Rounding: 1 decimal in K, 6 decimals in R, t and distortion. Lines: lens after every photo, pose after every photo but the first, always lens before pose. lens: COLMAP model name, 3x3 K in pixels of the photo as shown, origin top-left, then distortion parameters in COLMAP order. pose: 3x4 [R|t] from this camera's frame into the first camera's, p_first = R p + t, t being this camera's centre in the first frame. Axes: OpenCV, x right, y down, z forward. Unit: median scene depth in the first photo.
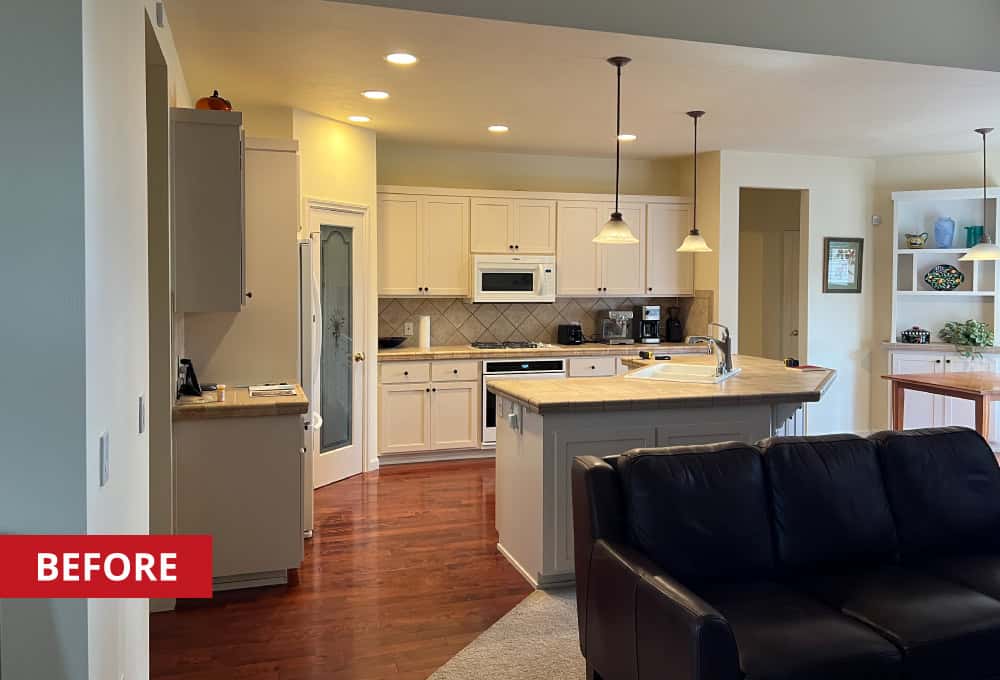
lens RADIAL K [[780.8, 0, 499.4], [0, 780.8, 309.7], [0, 0, 1]] dist [-0.002090, -0.001639]
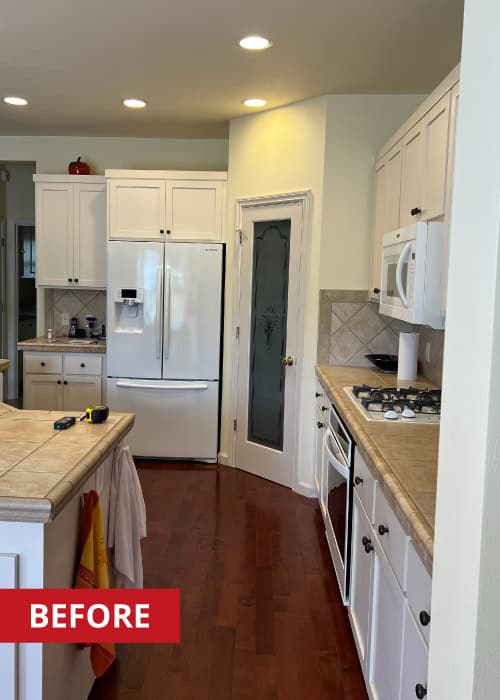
lens RADIAL K [[617.8, 0, 222.8], [0, 617.8, 329.5], [0, 0, 1]] dist [0.008994, -0.008709]
pose [[-0.363037, 0.061589, -0.929737, 0.459464], [-0.064609, 0.993748, 0.091057, -0.032536], [0.929532, 0.093126, -0.356788, 1.051636]]
